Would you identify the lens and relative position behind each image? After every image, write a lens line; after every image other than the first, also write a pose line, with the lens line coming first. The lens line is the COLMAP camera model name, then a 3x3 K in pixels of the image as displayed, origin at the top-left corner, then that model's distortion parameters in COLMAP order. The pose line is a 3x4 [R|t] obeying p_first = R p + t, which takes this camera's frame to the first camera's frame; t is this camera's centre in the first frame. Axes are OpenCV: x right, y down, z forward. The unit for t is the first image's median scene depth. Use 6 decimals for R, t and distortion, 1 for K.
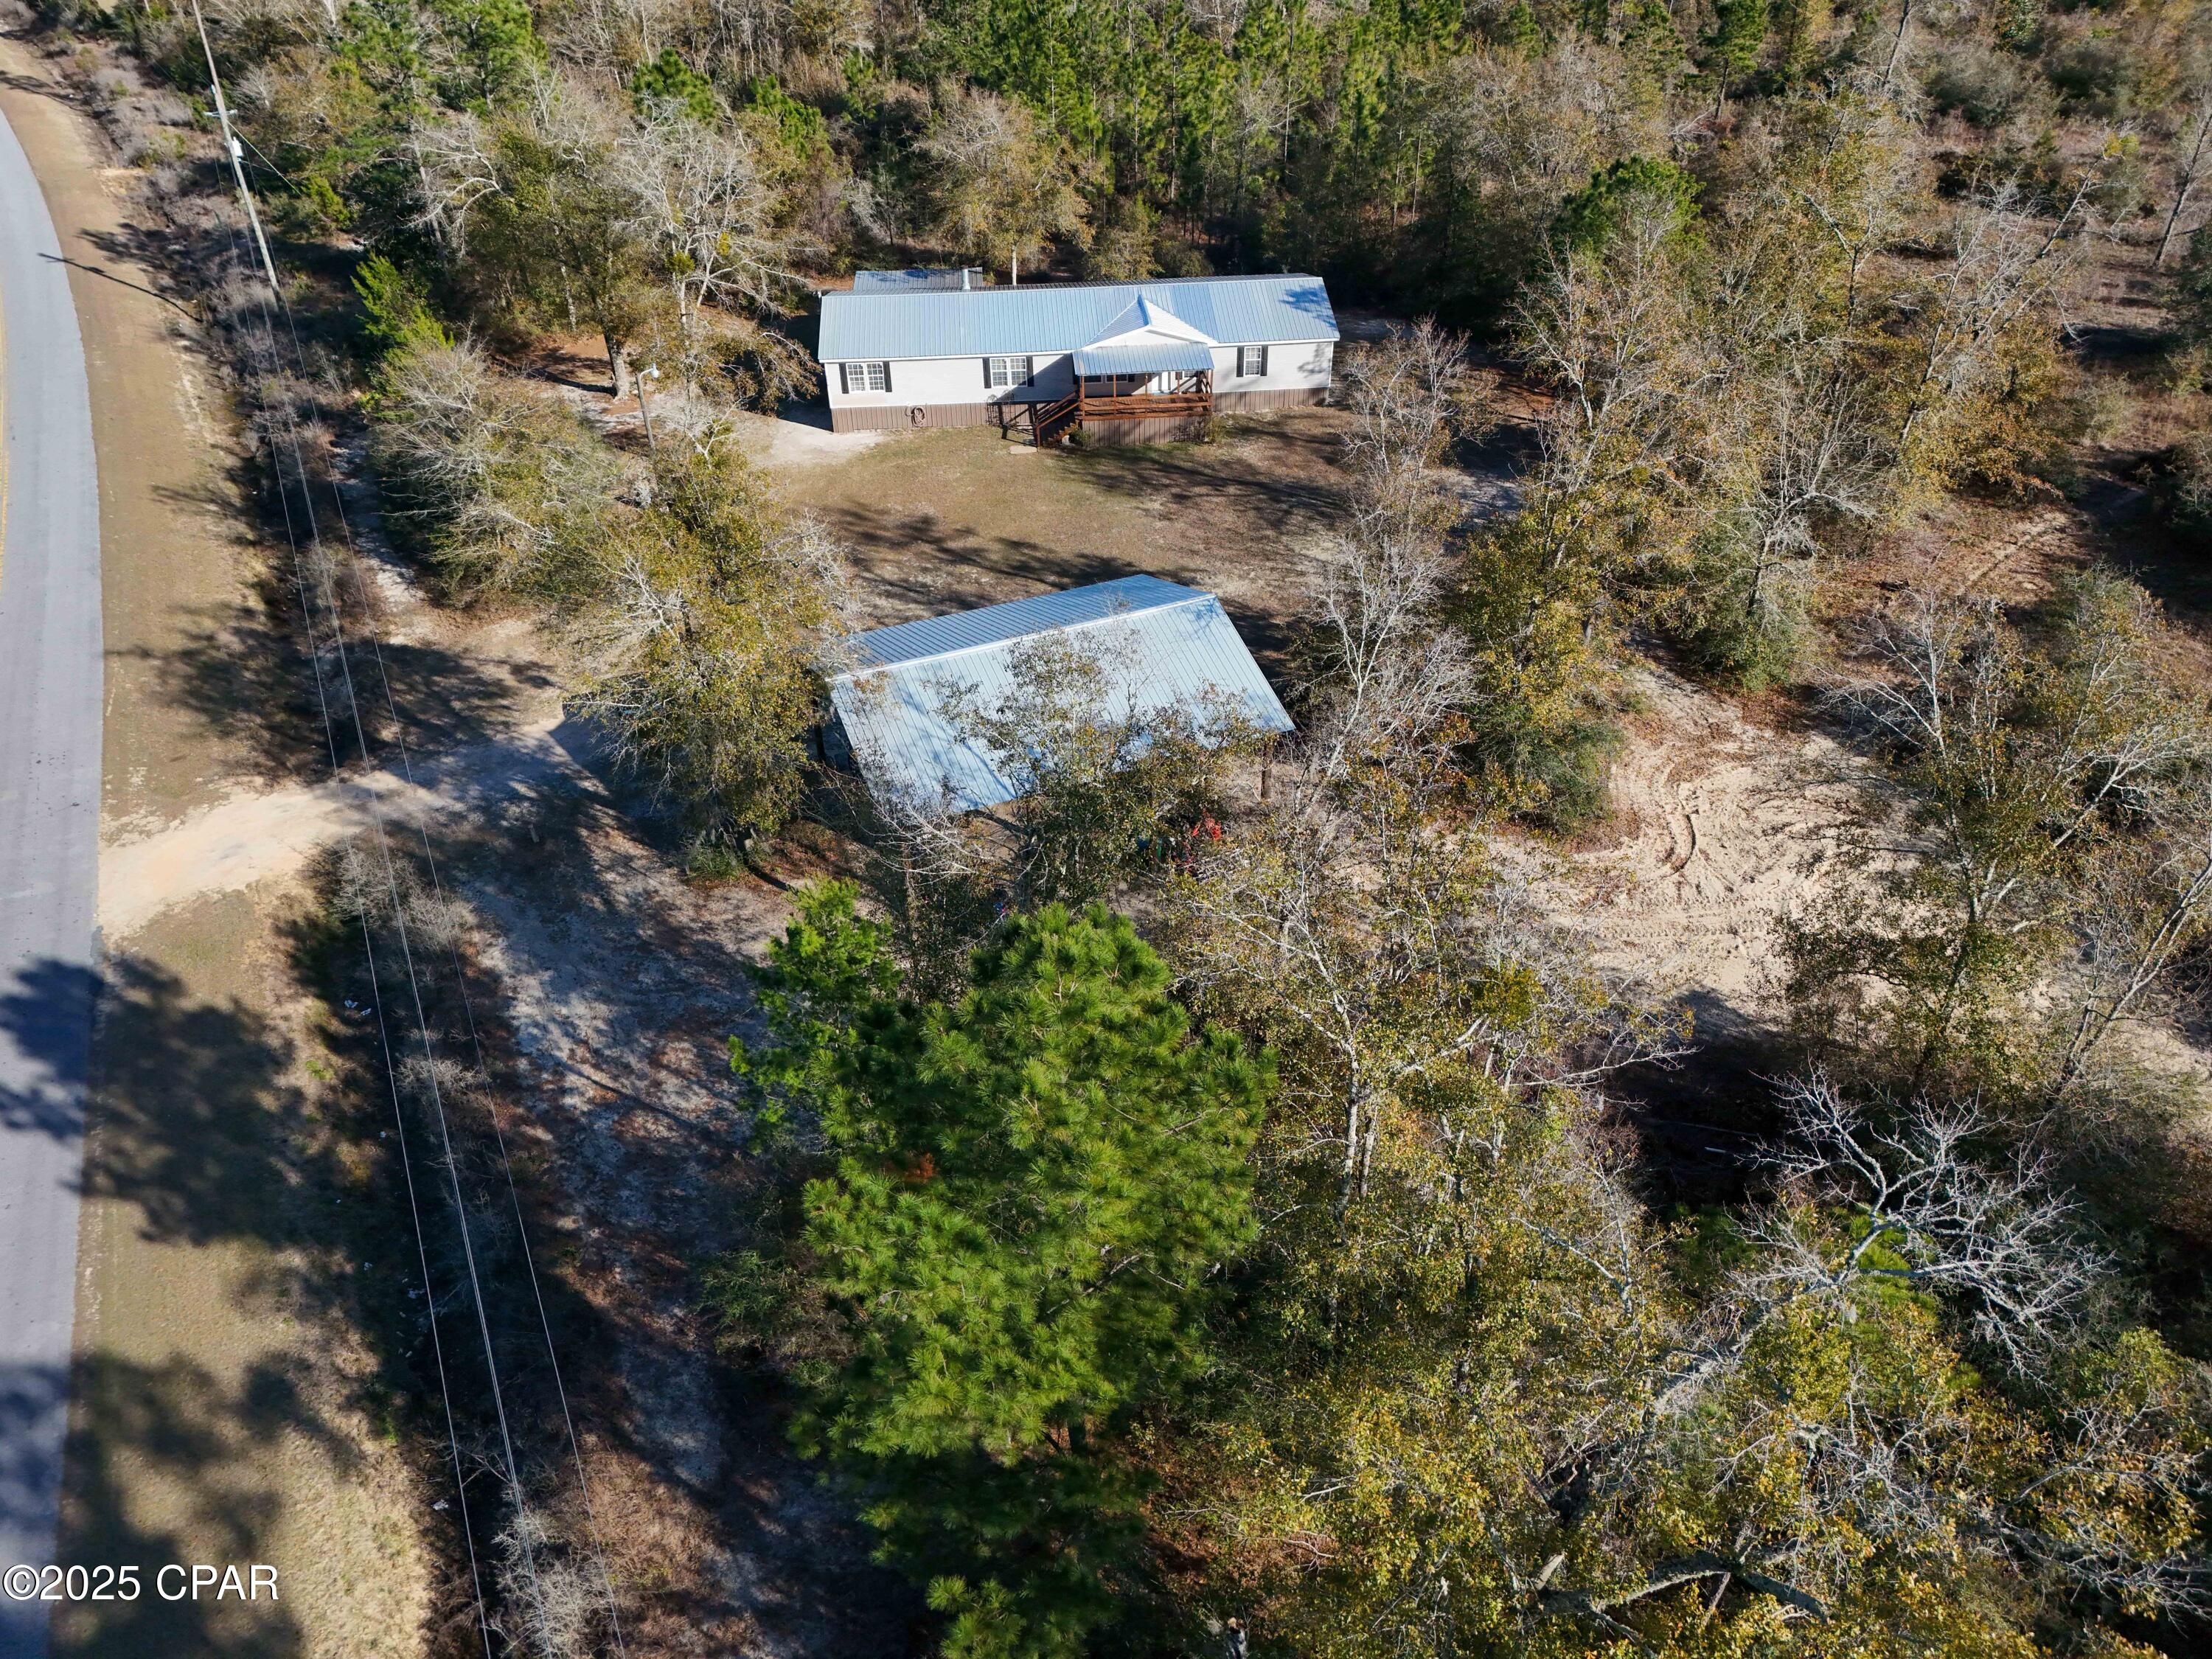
lens RADIAL K [[1561.1, 0, 1112.6], [0, 1561.1, 834.9], [0, 0, 1]] dist [0.058143, -0.000322]
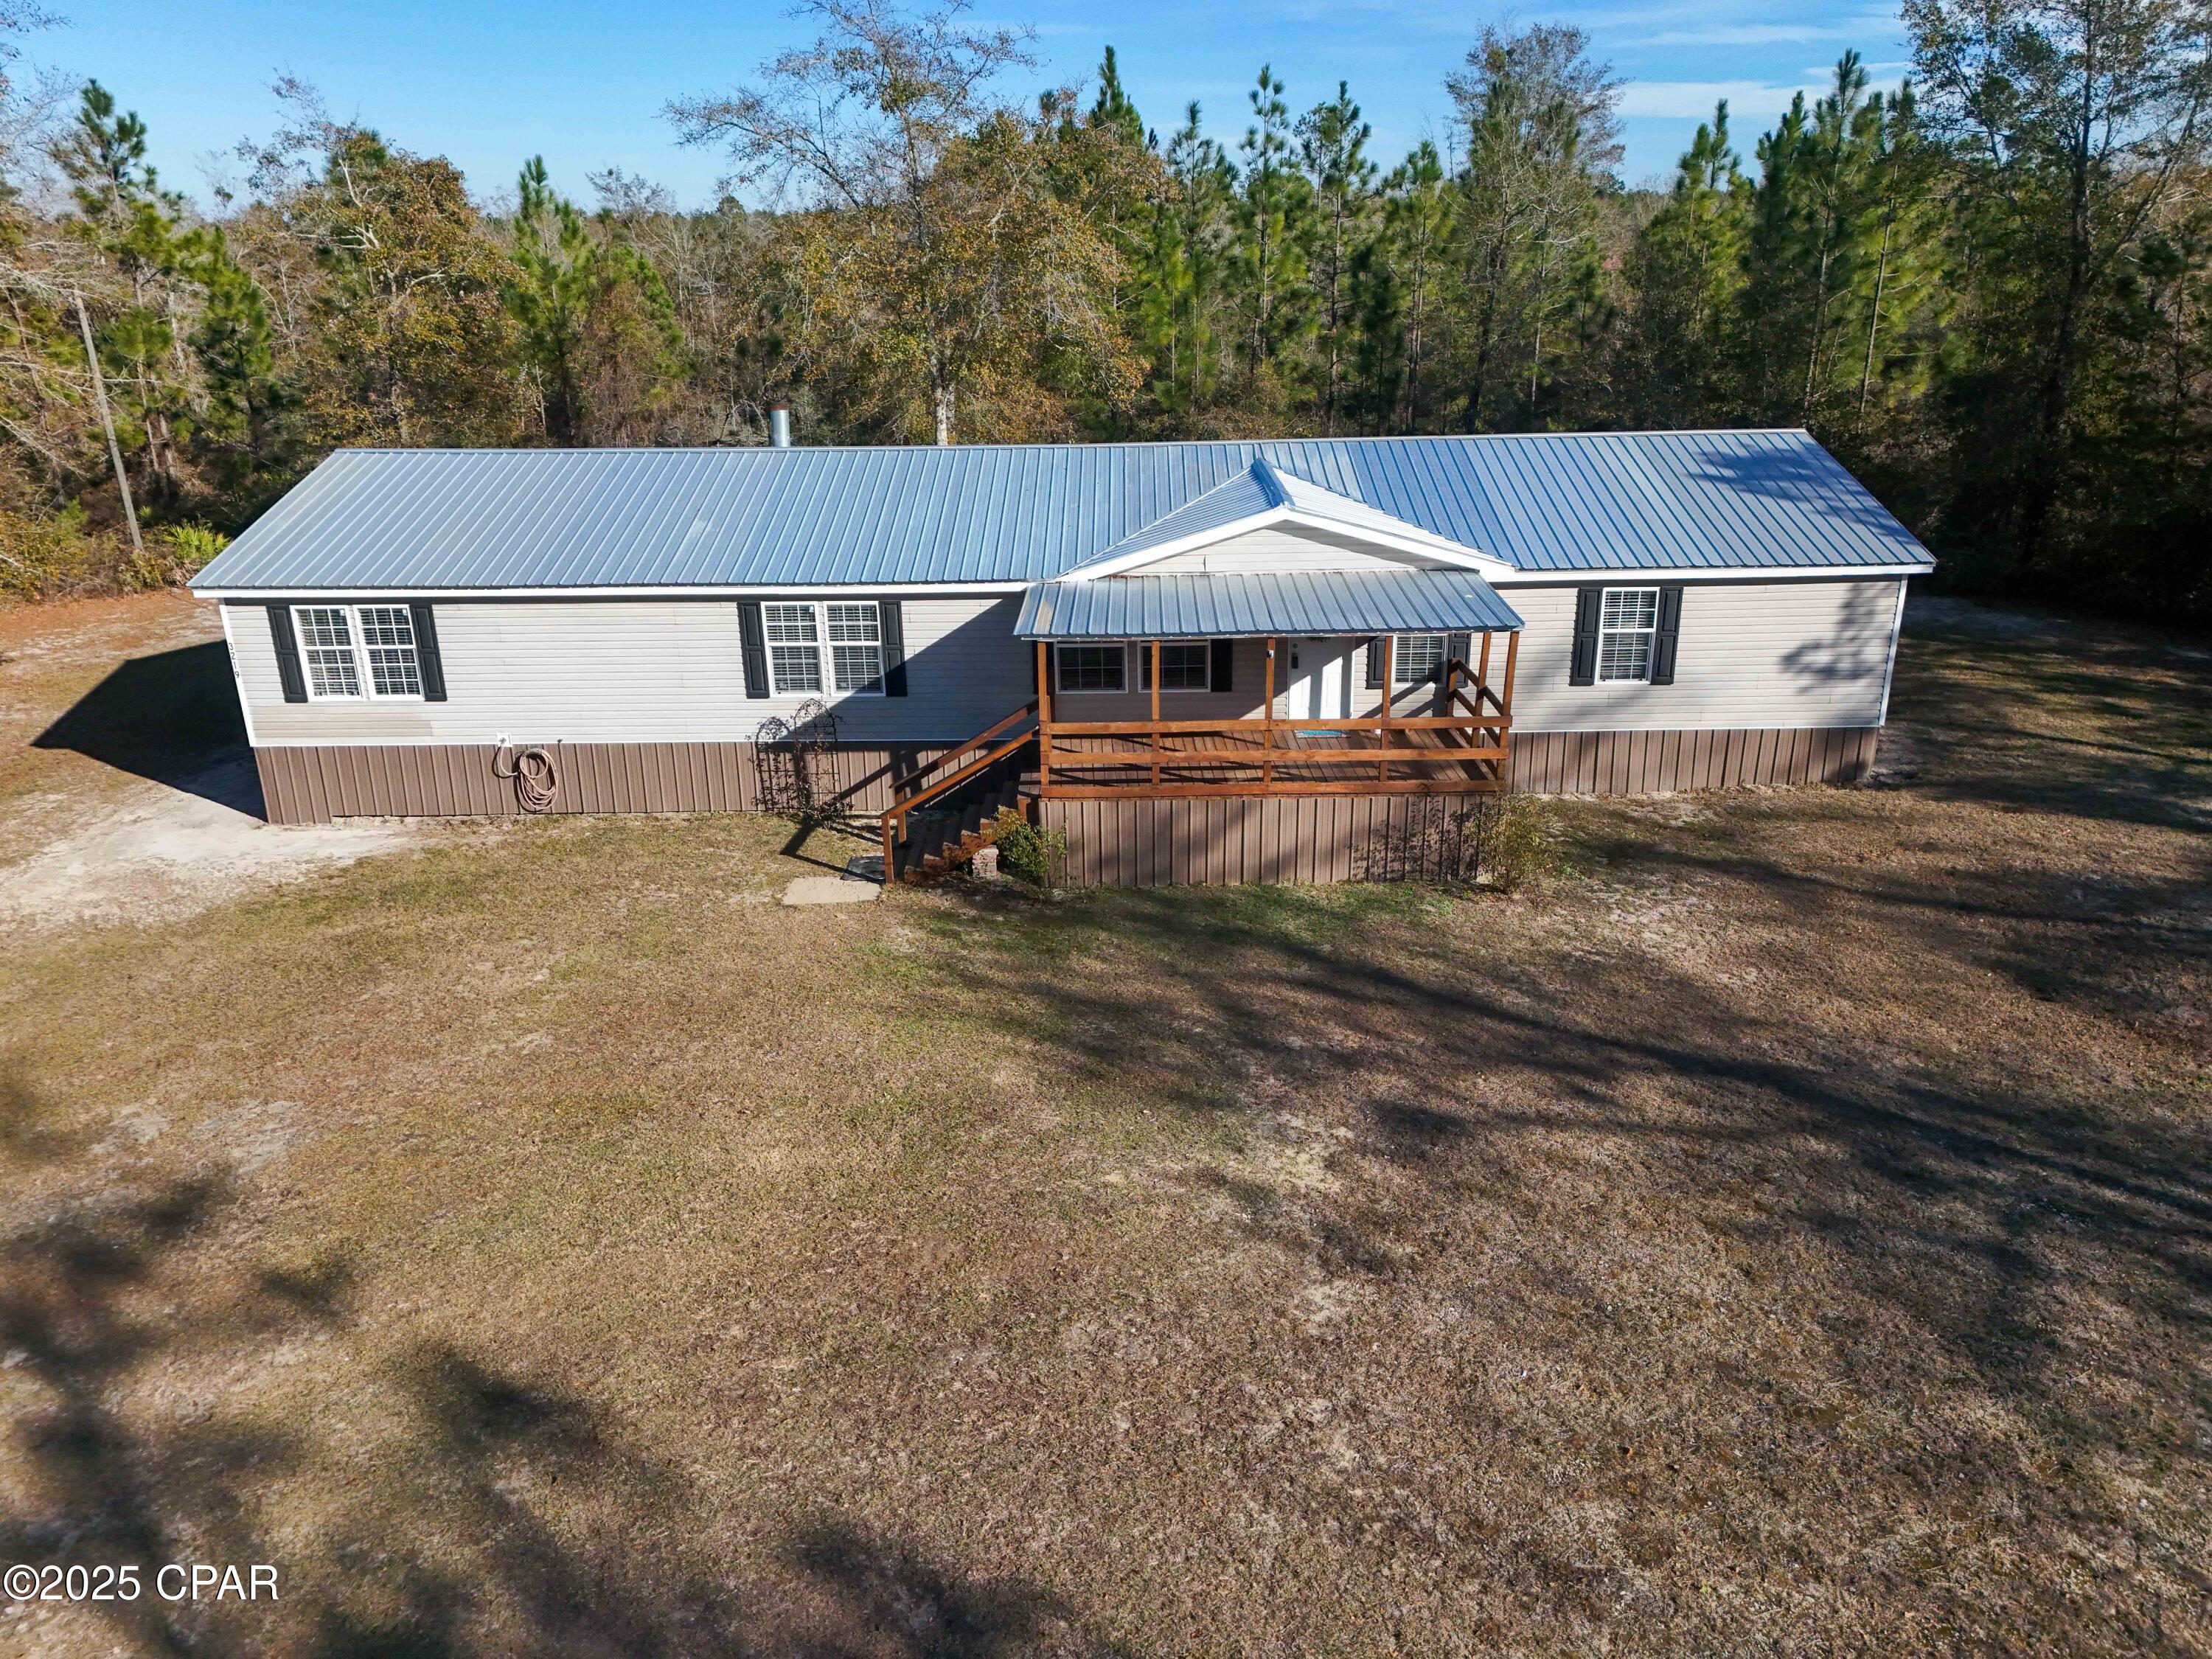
lens RADIAL K [[1561.1, 0, 1105.5], [0, 1561.1, 831.1], [0, 0, 1]] dist [0.058143, -0.000322]
pose [[0.995700, 0.029278, -0.087885, 0.017095], [-0.052517, 0.959955, -0.275189, -0.177944], [0.076309, 0.278621, 0.957365, 0.717745]]
